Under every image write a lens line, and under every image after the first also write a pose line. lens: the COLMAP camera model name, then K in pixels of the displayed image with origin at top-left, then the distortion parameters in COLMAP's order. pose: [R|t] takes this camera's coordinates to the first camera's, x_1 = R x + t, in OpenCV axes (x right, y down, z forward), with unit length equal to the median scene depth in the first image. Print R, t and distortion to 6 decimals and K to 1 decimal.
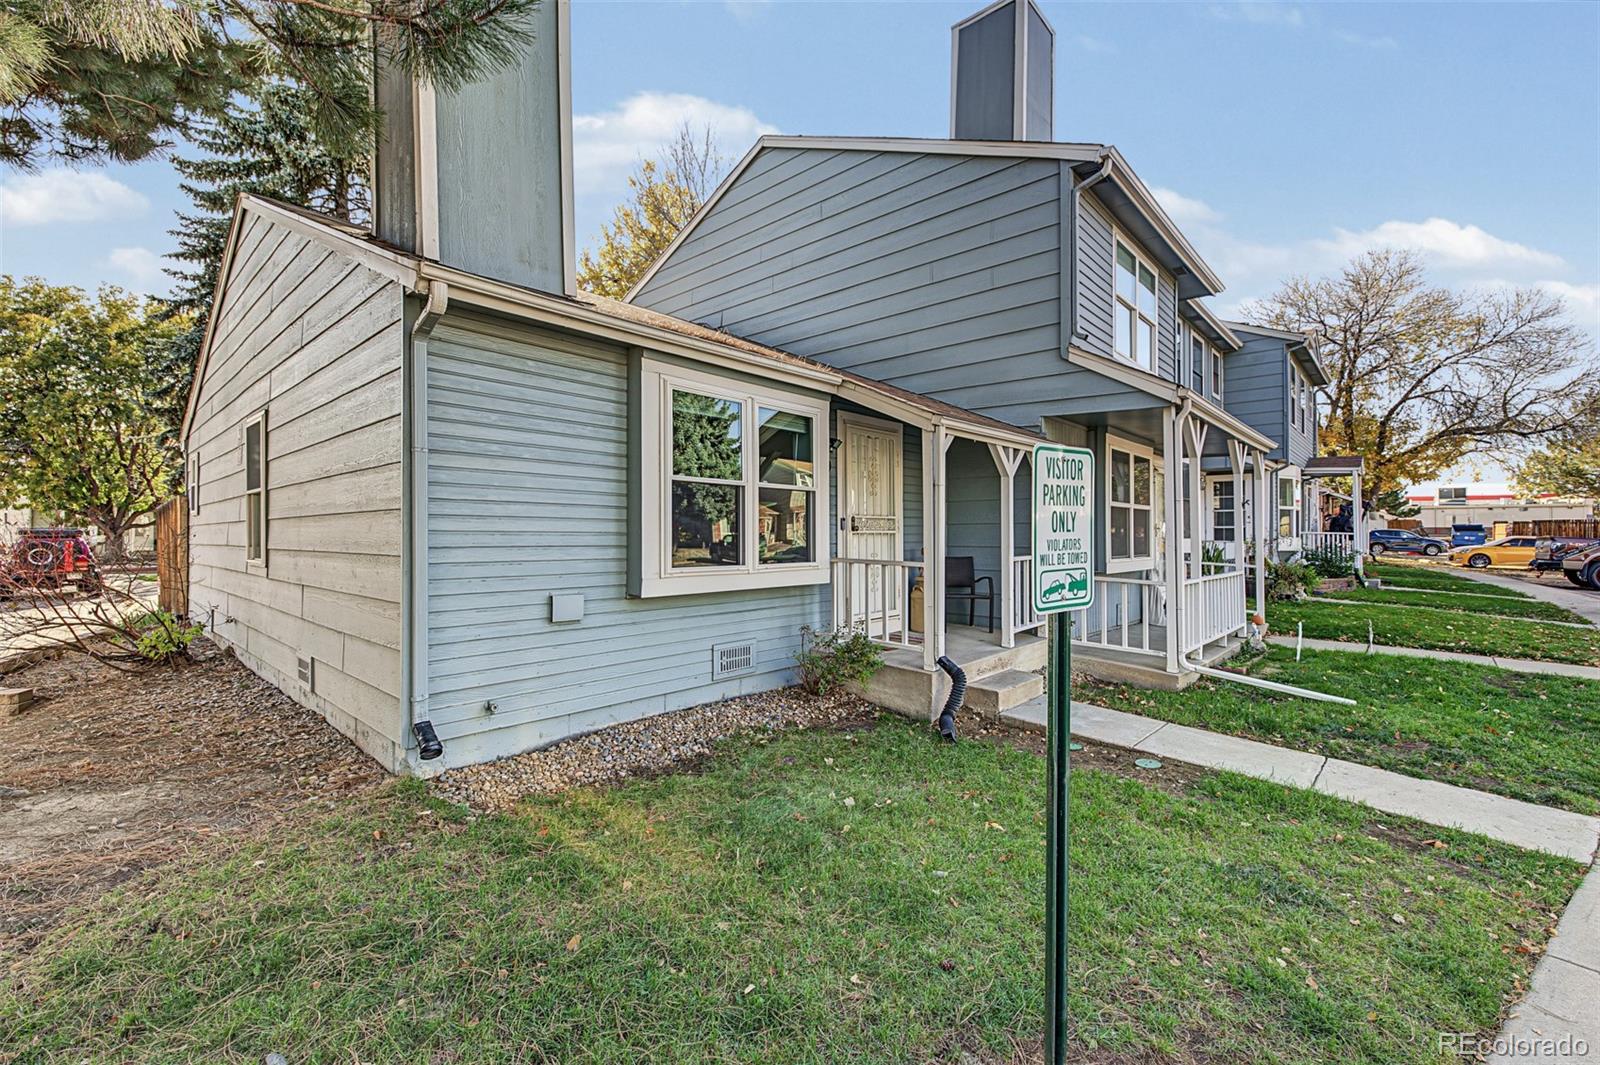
lens RADIAL K [[676.5, 0, 802.7], [0, 676.5, 531.2], [0, 0, 1]] dist [0.014119, -0.000560]
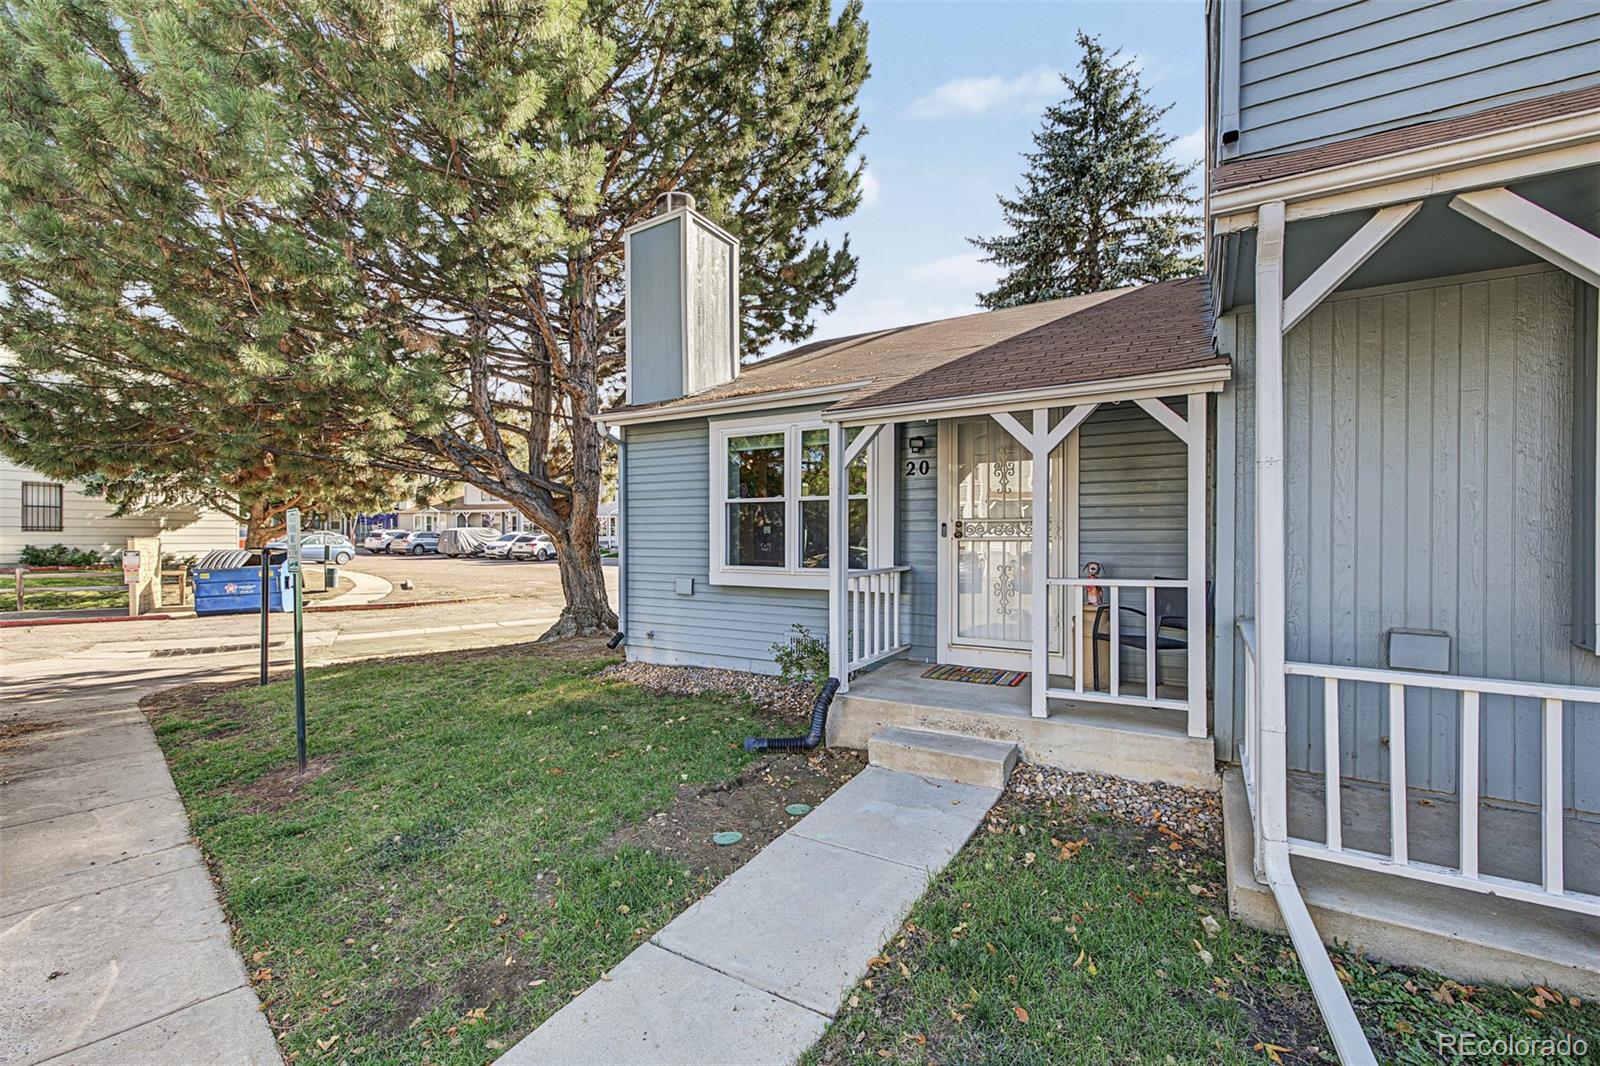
lens RADIAL K [[676.5, 0, 802.7], [0, 676.5, 531.7], [0, 0, 1]] dist [0.014119, -0.000560]
pose [[0.208874, -0.004707, -0.977931, 1.215750], [0.009201, 0.999954, -0.002848, -0.010648], [0.977899, -0.008403, 0.208907, 0.865236]]
